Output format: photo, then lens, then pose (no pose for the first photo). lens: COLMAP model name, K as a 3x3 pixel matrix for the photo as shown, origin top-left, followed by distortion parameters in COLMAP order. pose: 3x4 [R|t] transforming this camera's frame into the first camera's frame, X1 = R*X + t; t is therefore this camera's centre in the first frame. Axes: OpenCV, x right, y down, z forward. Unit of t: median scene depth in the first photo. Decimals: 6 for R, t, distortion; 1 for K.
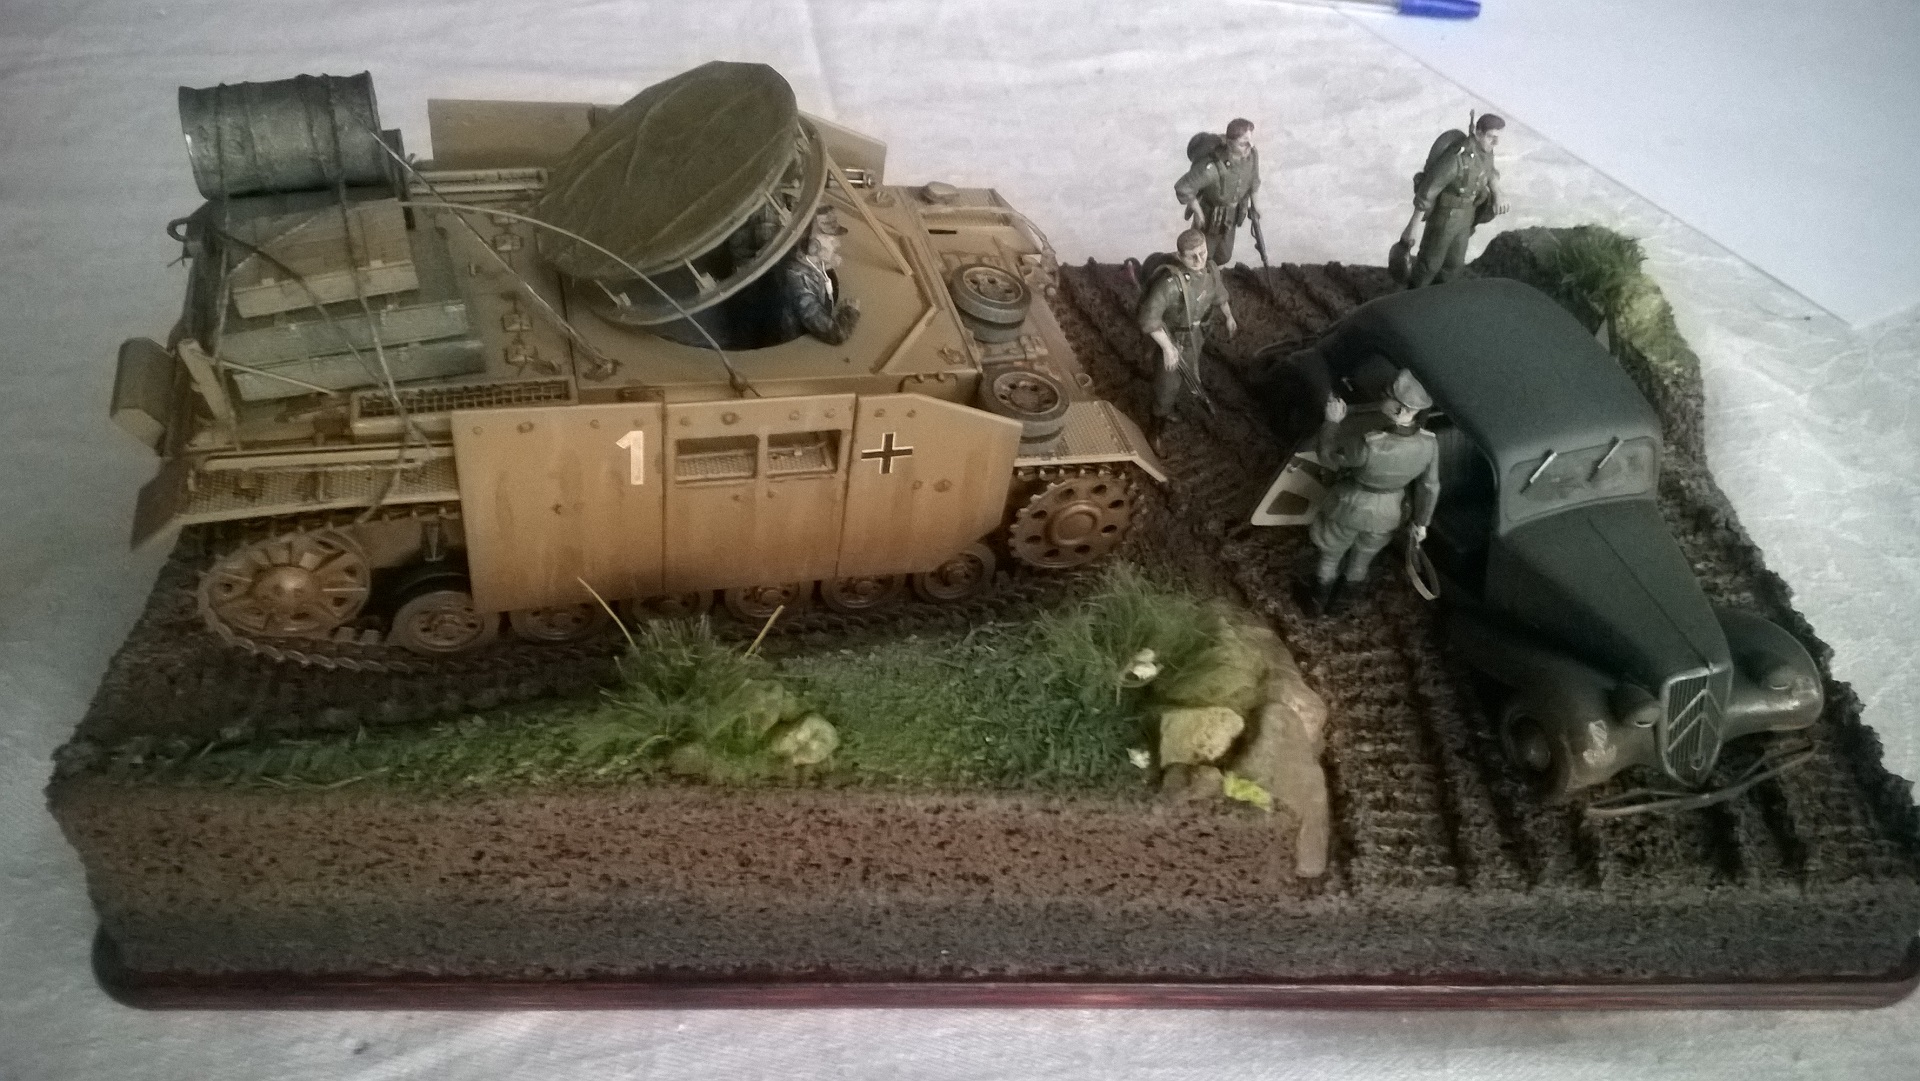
lens RADIAL K [[1428.0, 0, 974.3], [0, 1428.0, 525.2], [0, 0, 1]] dist [0.215194, -0.388658]
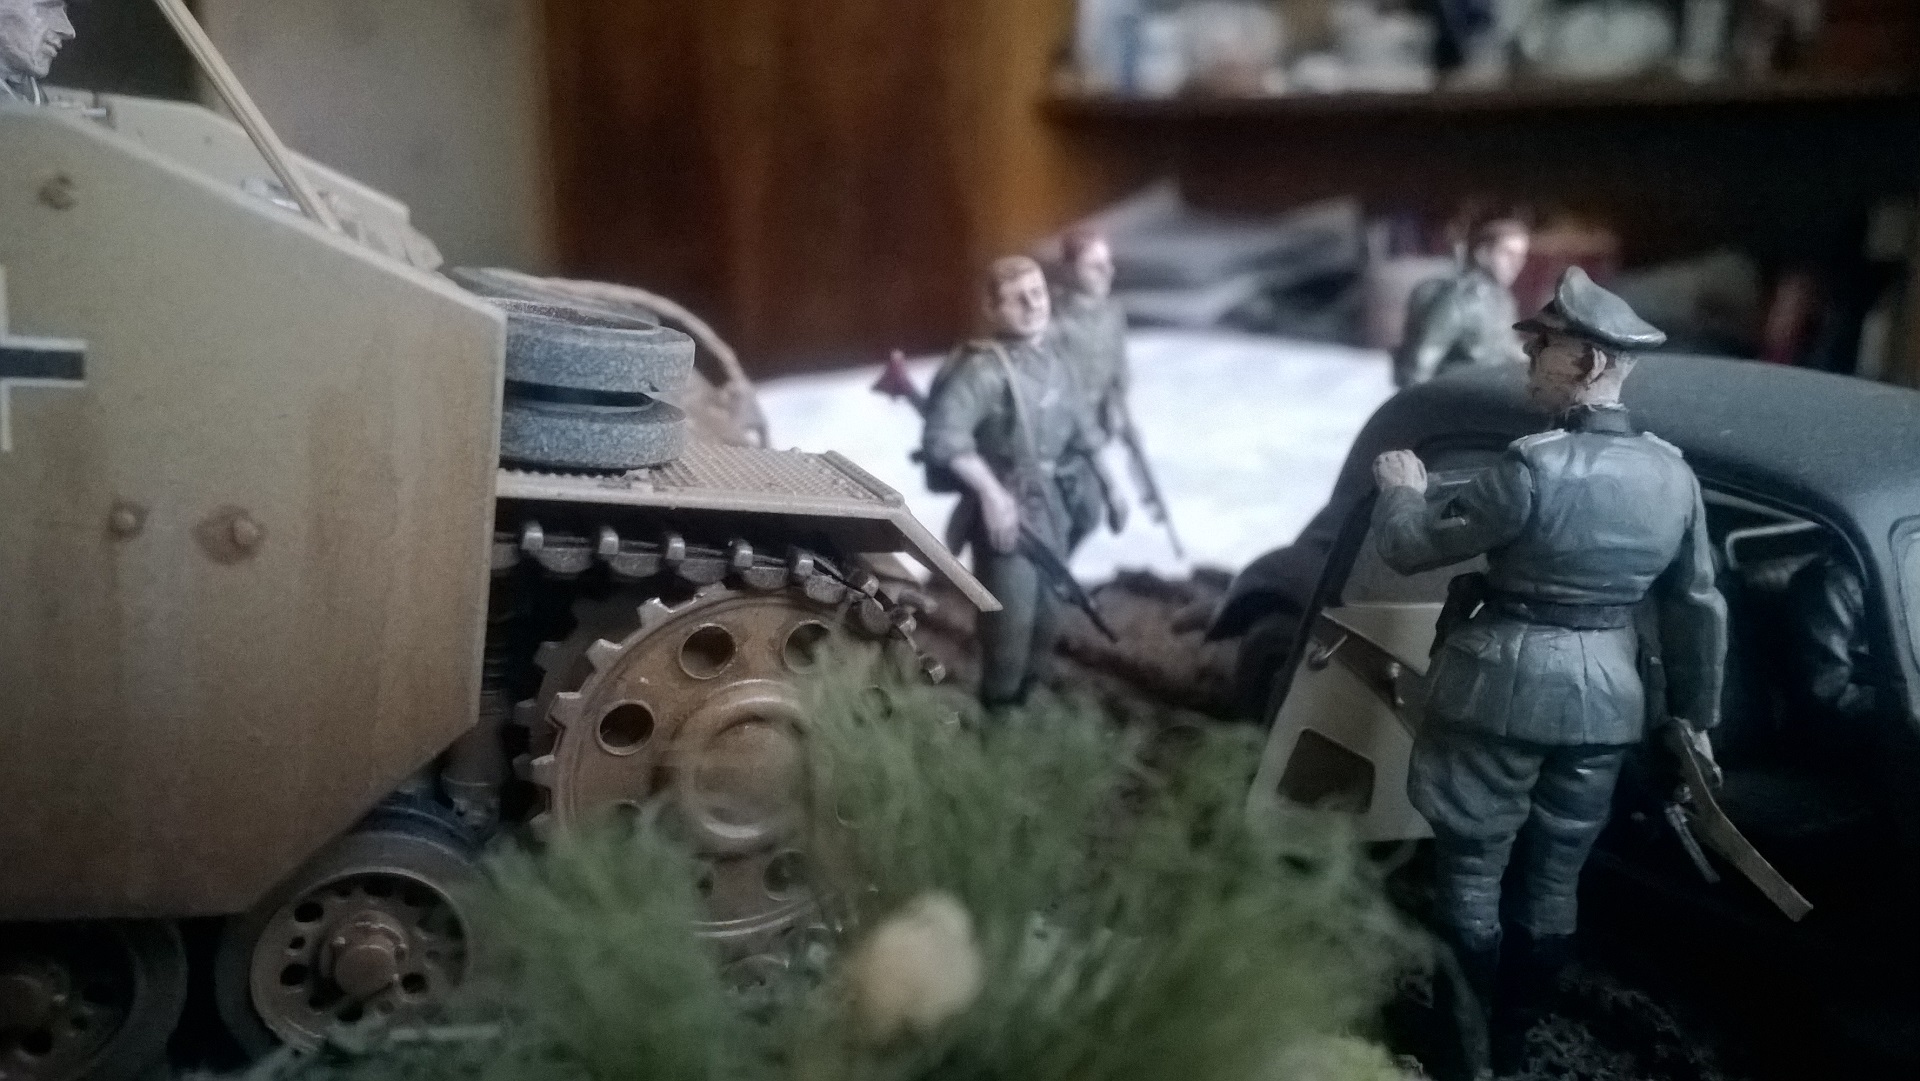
lens RADIAL K [[1428.0, 0, 974.3], [0, 1428.0, 525.2], [0, 0, 1]] dist [0.215194, -0.388658]
pose [[0.993733, -0.051425, 0.099253, 0.103474], [0.093958, 0.865286, -0.492394, 0.137745], [-0.060560, 0.498633, 0.864695, 0.756385]]
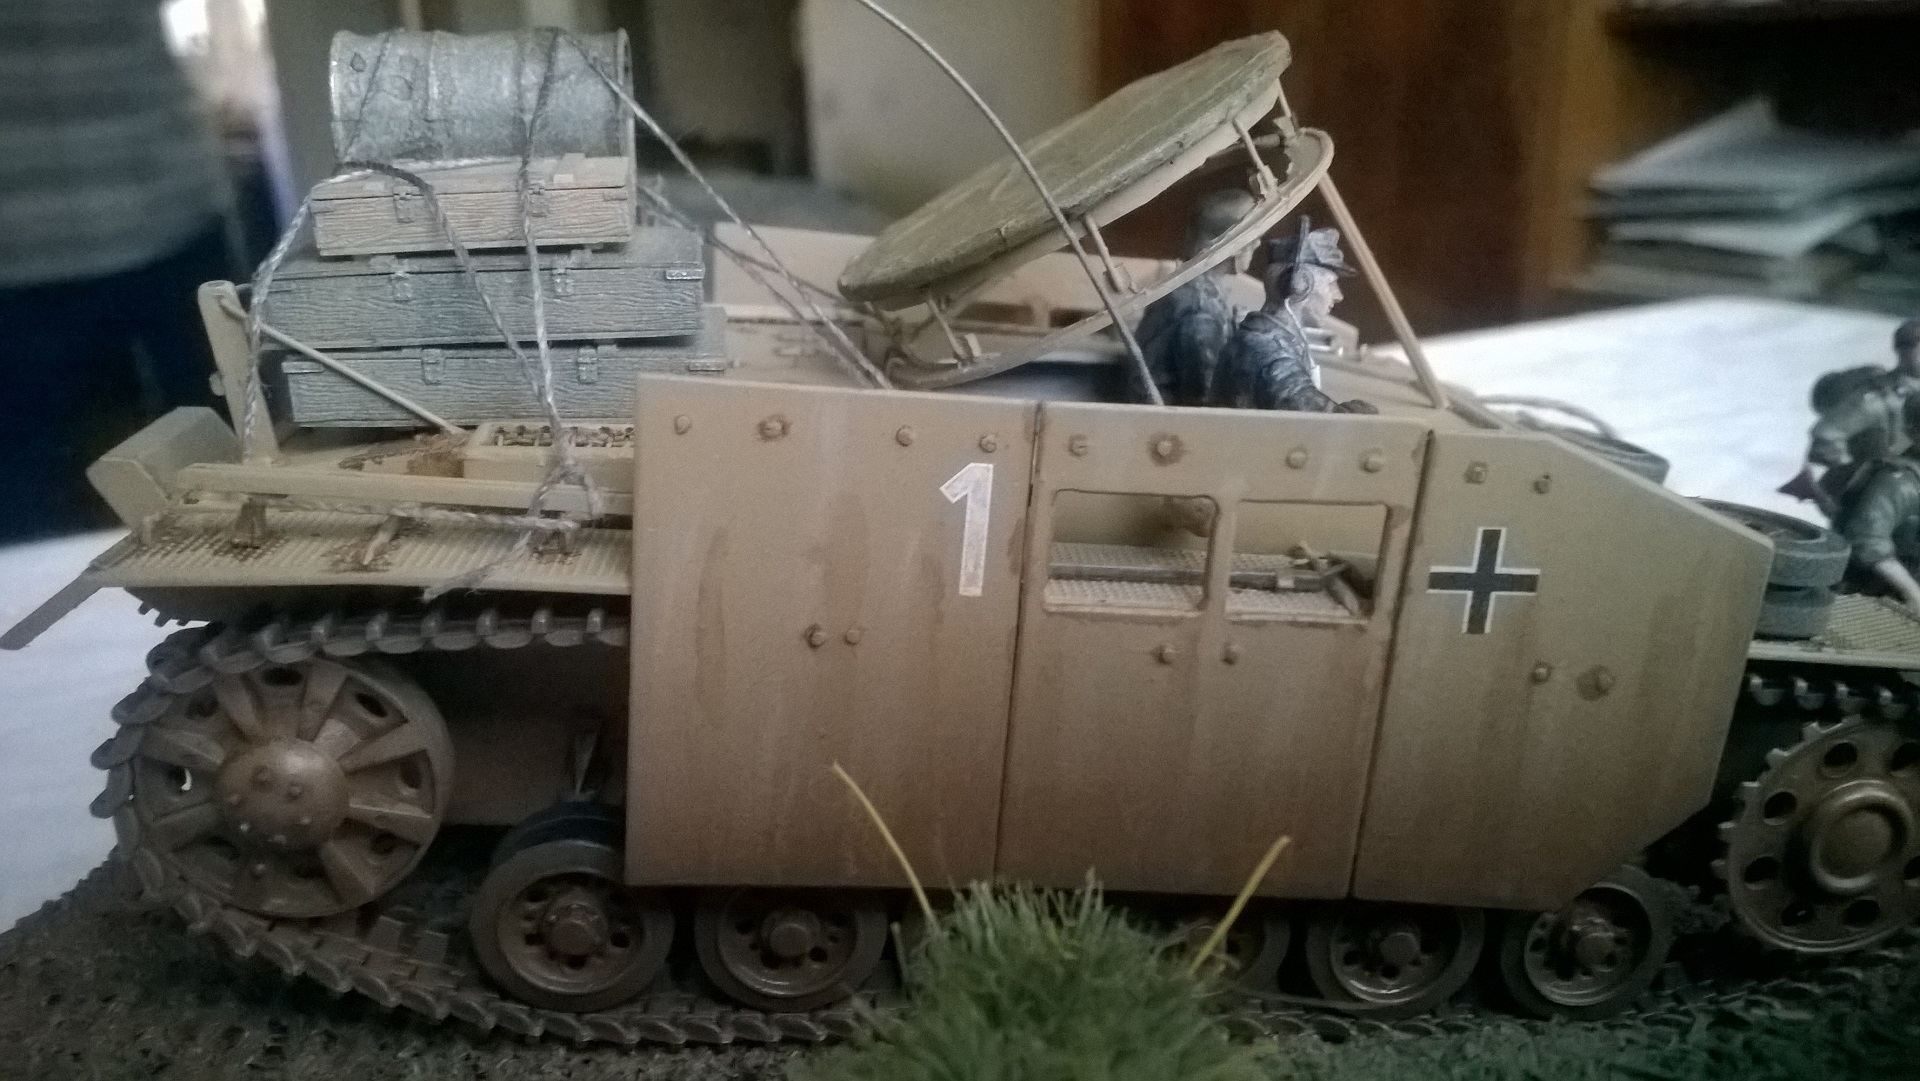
lens RADIAL K [[1428.0, 0, 974.3], [0, 1428.0, 525.2], [0, 0, 1]] dist [0.215194, -0.388658]
pose [[0.979838, -0.013975, -0.199304, -0.129110], [-0.076992, 0.894097, -0.441206, 0.158856], [0.184363, 0.447656, 0.874994, 0.539558]]
